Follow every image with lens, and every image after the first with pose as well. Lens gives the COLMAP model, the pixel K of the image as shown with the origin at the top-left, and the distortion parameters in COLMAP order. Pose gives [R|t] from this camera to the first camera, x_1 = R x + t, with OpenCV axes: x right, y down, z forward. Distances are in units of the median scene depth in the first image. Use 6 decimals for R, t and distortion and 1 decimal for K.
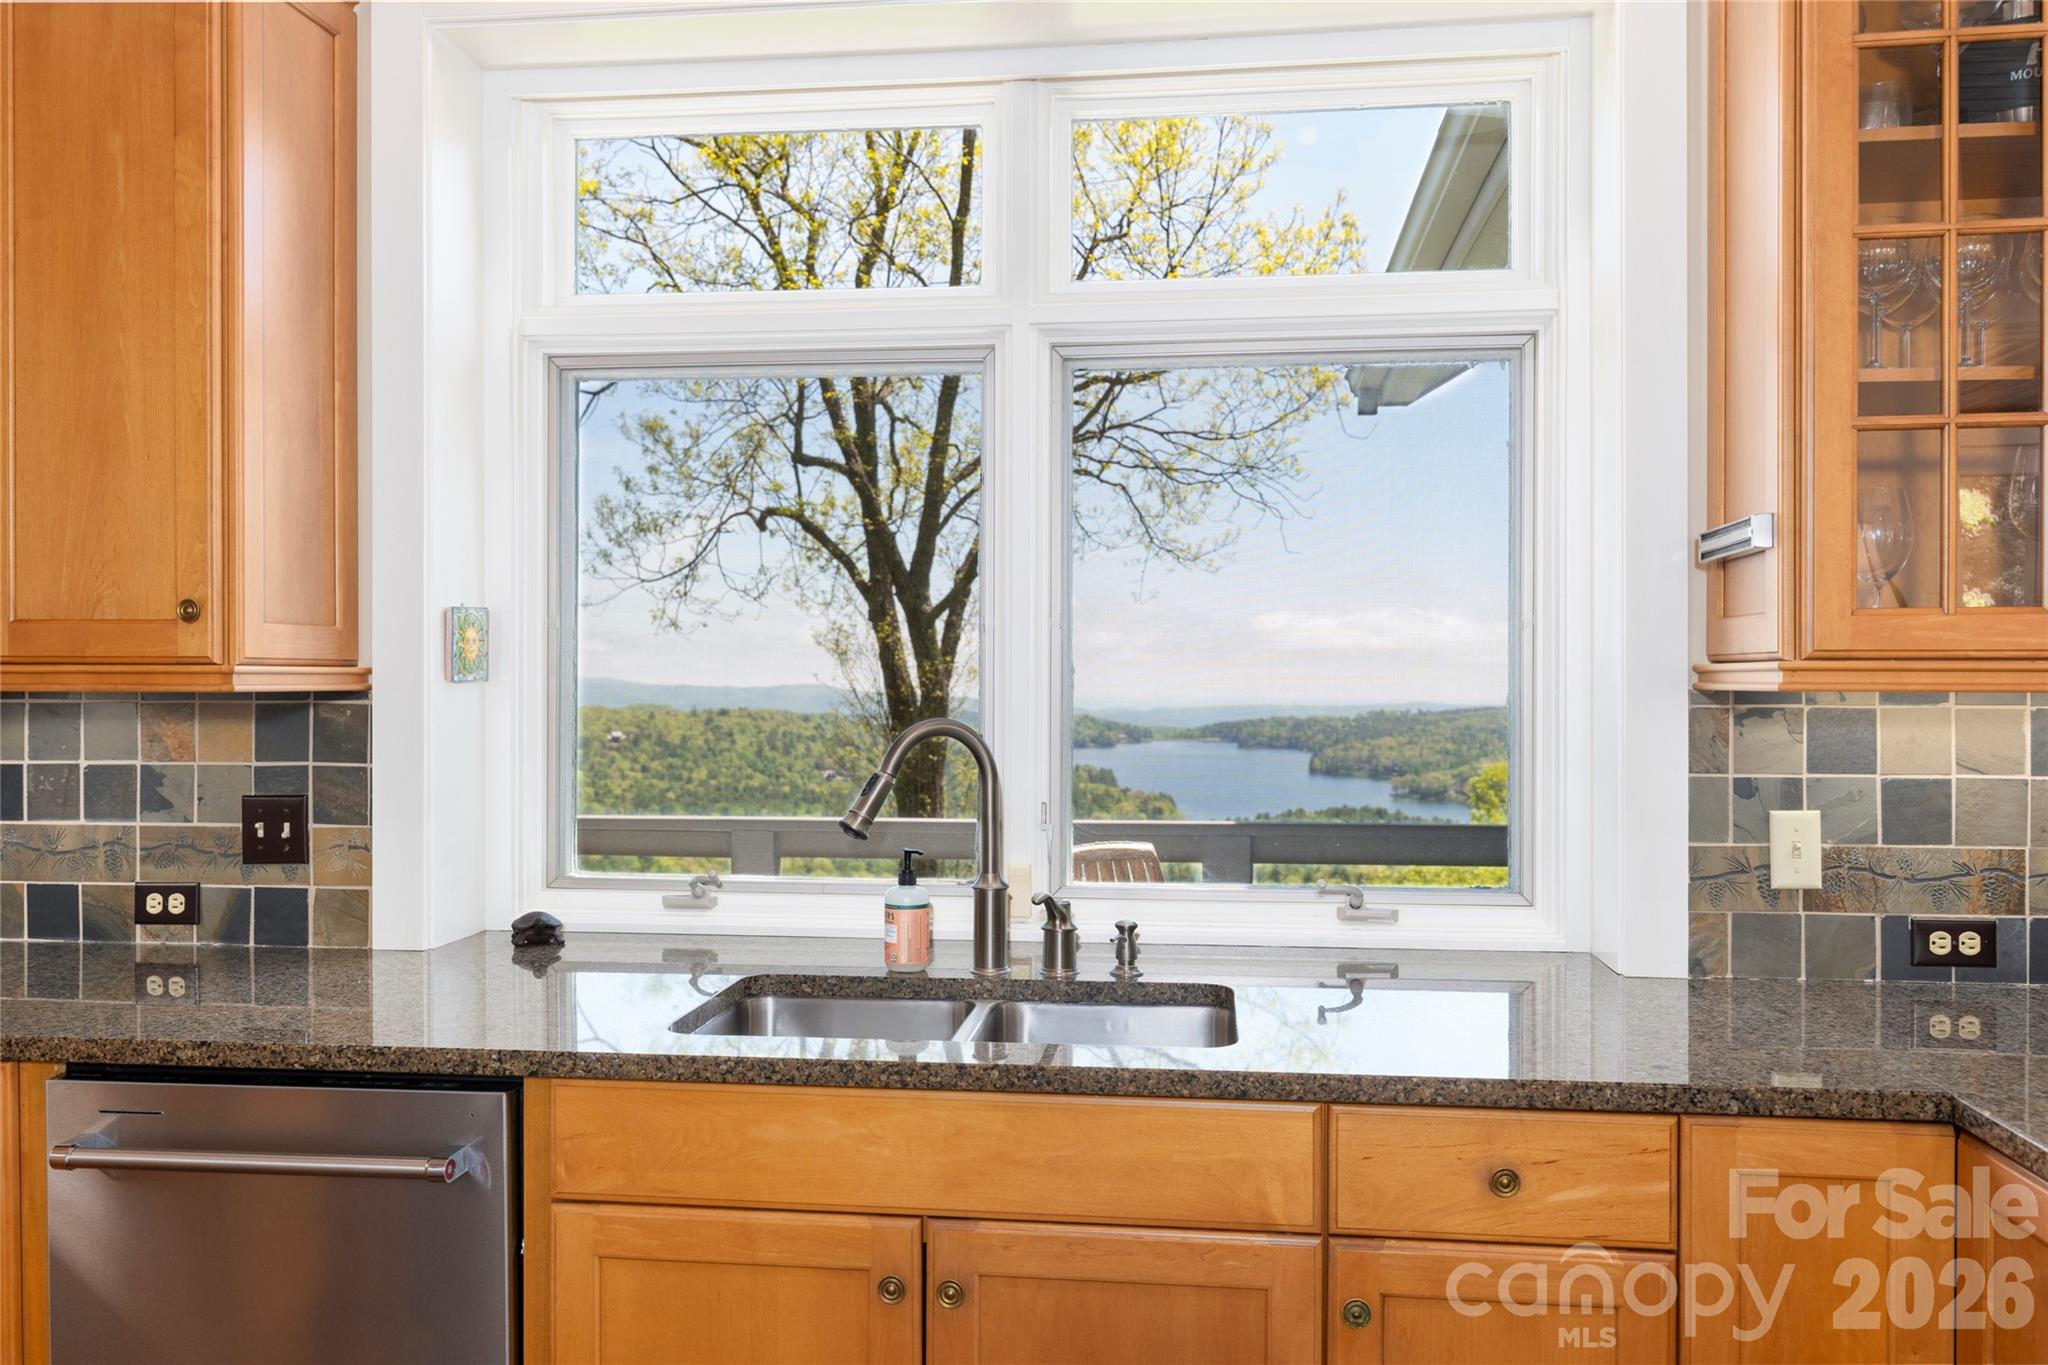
lens RADIAL K [[1584.6, 0, 1039.8], [0, 1584.6, 683.5], [0, 0, 1]] dist [0.001588, 0.000473]
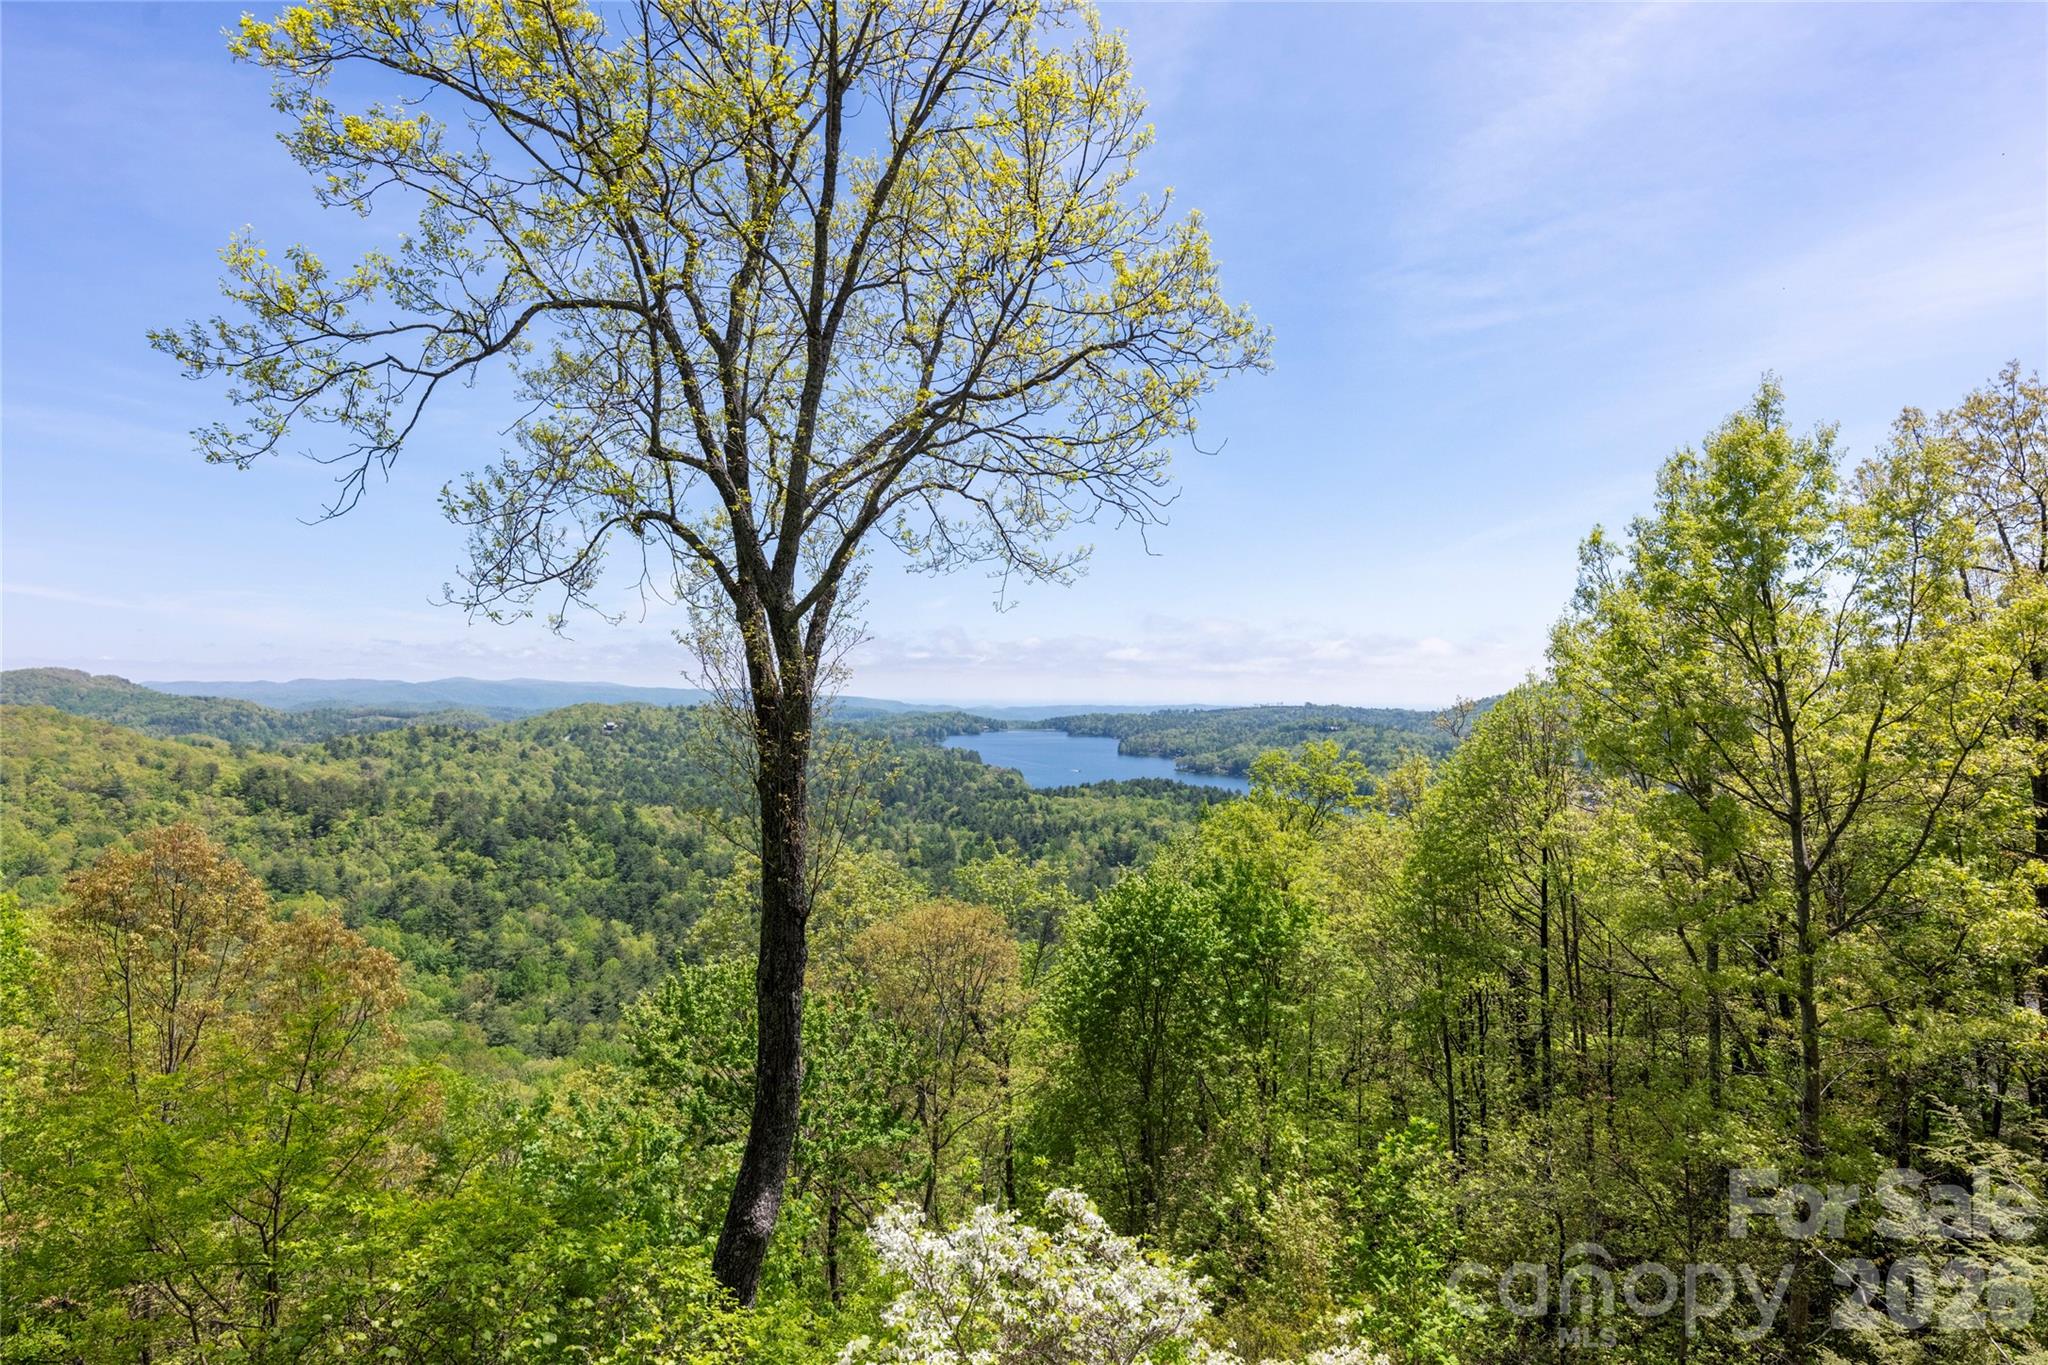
lens RADIAL K [[1137.6, 0, 1020.7], [0, 1137.6, 663.7], [0, 0, 1]] dist [0.013359, 0.001325]
pose [[0.996552, 0.009801, 0.082390, 0.015258], [-0.007933, 0.999705, -0.022965, 0.003537], [-0.082591, 0.022232, 0.996336, 0.259982]]
